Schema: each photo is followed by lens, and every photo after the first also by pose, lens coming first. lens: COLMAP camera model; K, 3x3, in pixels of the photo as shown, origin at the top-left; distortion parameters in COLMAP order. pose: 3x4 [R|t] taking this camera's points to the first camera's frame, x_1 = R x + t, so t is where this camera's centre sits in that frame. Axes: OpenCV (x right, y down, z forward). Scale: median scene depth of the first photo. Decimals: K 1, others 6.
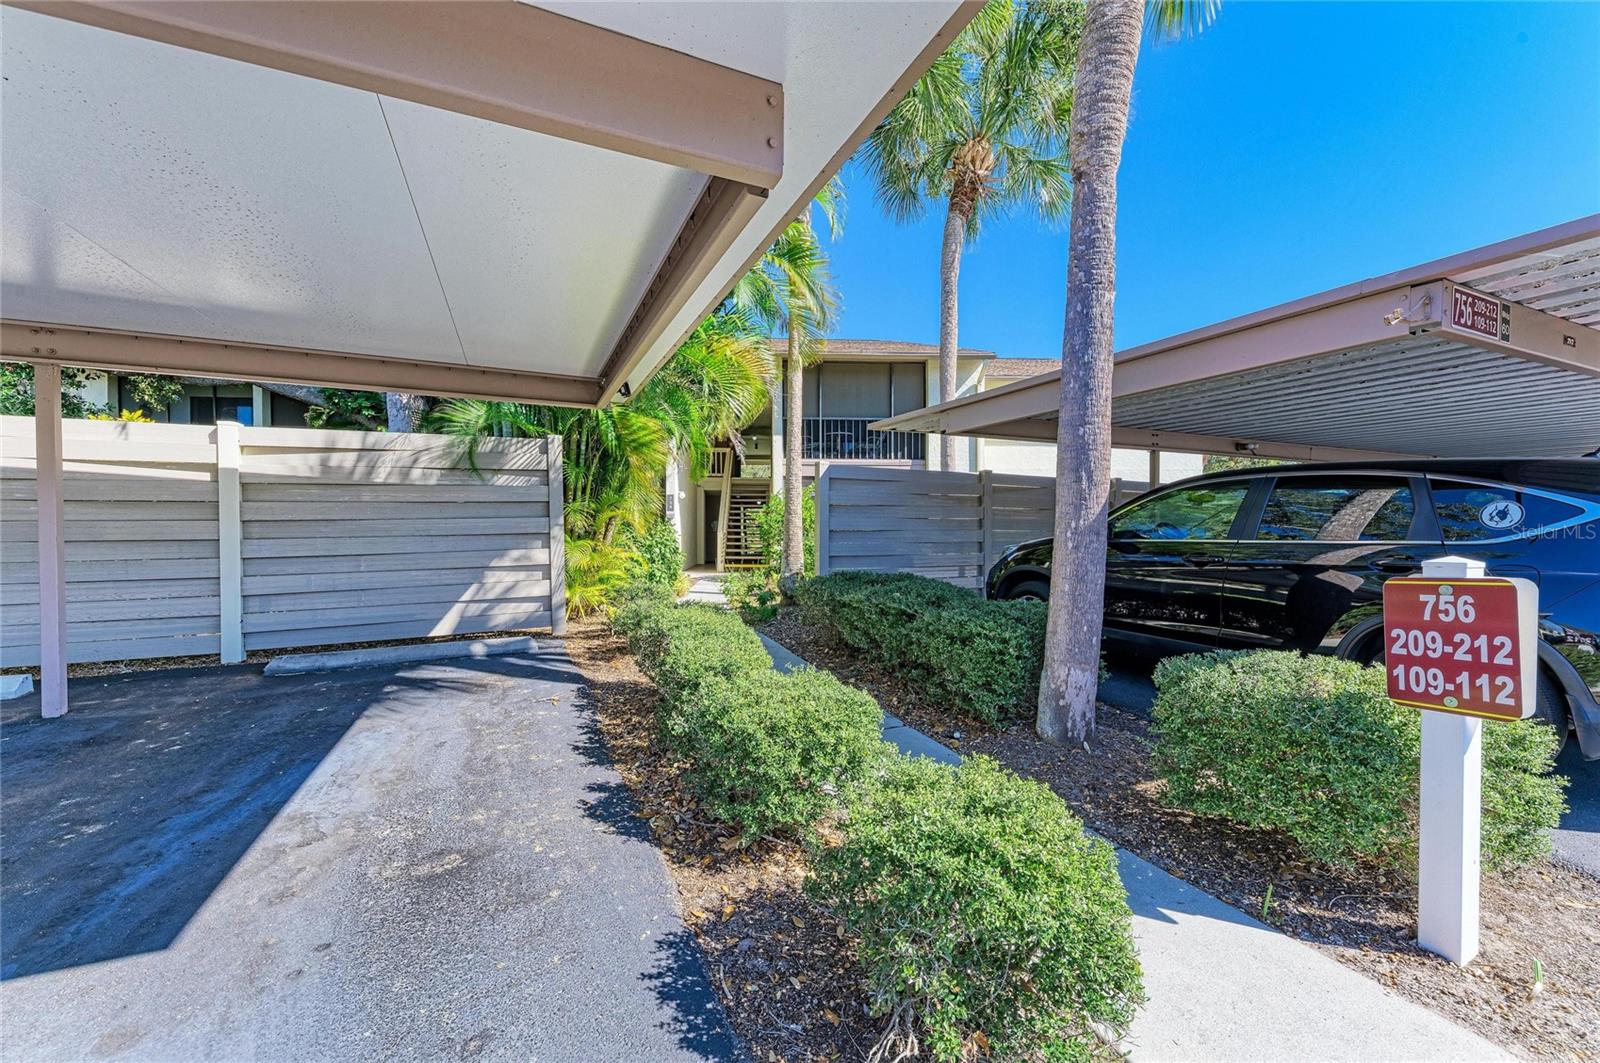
lens RADIAL K [[614.5, 0, 814.3], [0, 614.5, 532.3], [0, 0, 1]] dist [0.002445, 0.000178]
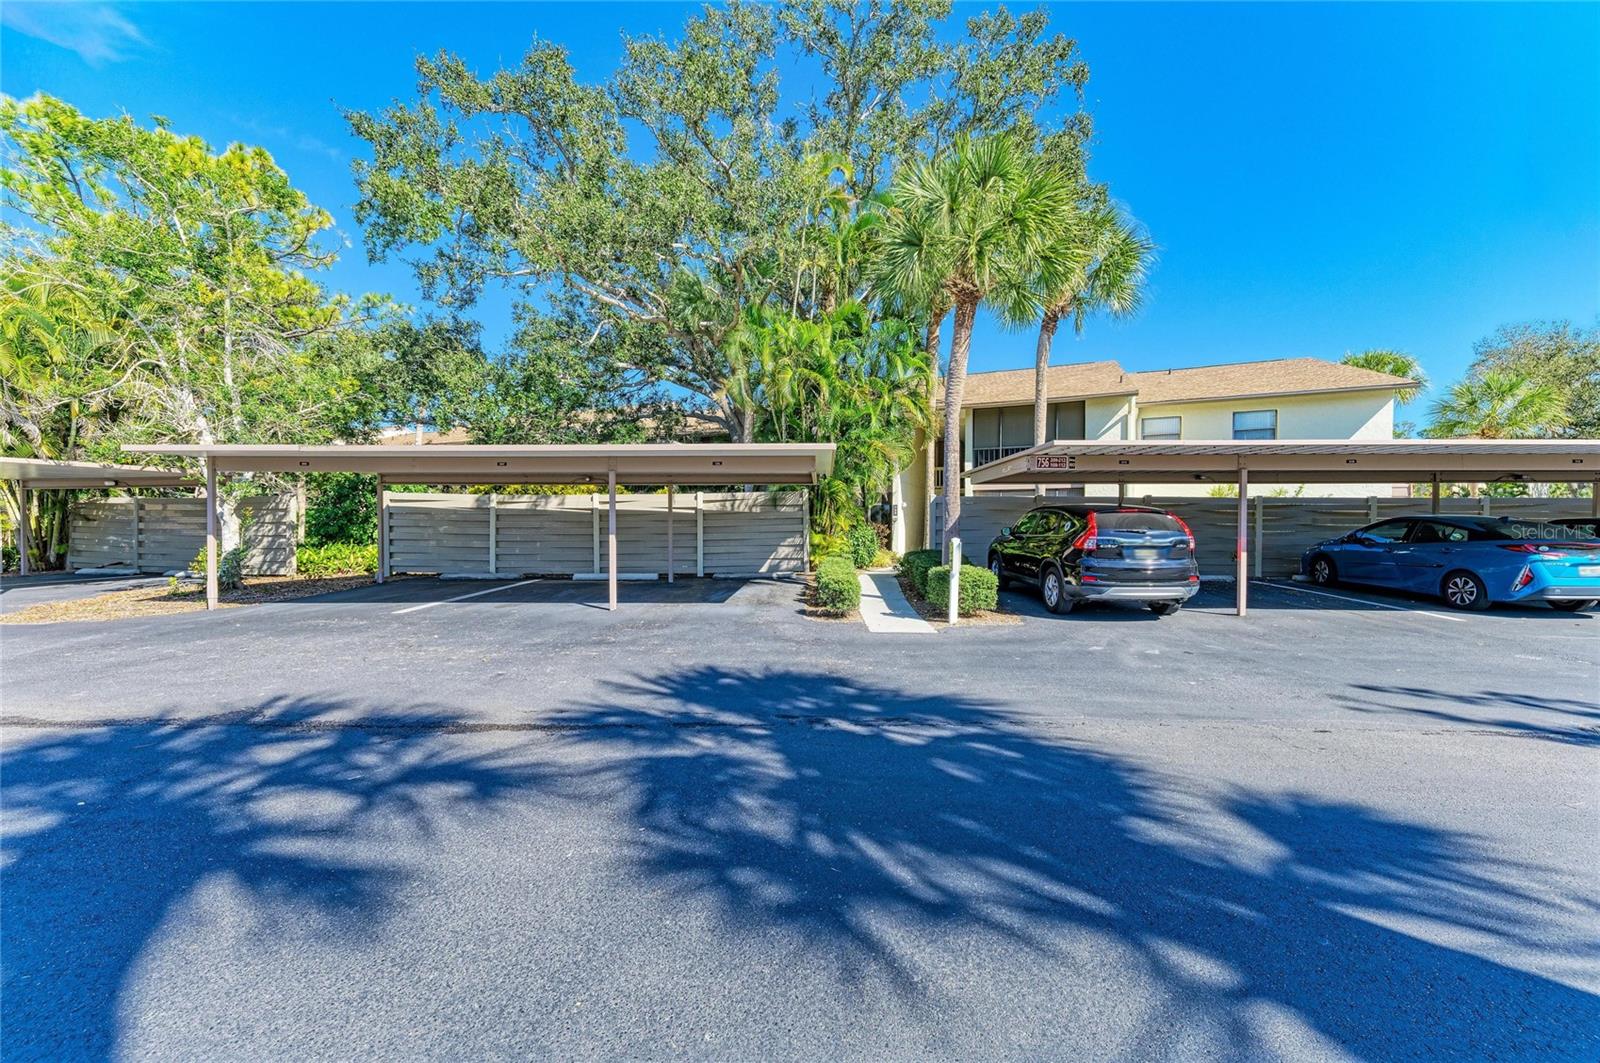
lens RADIAL K [[614.5, 0, 801.9], [0, 614.5, 527.9], [0, 0, 1]] dist [0.002445, 0.000178]
pose [[0.884867, 0.000702, -0.465843, 0.667002], [-0.001084, 0.999999, -0.000552, -0.010407], [0.465843, 0.000993, 0.884867, -1.088687]]
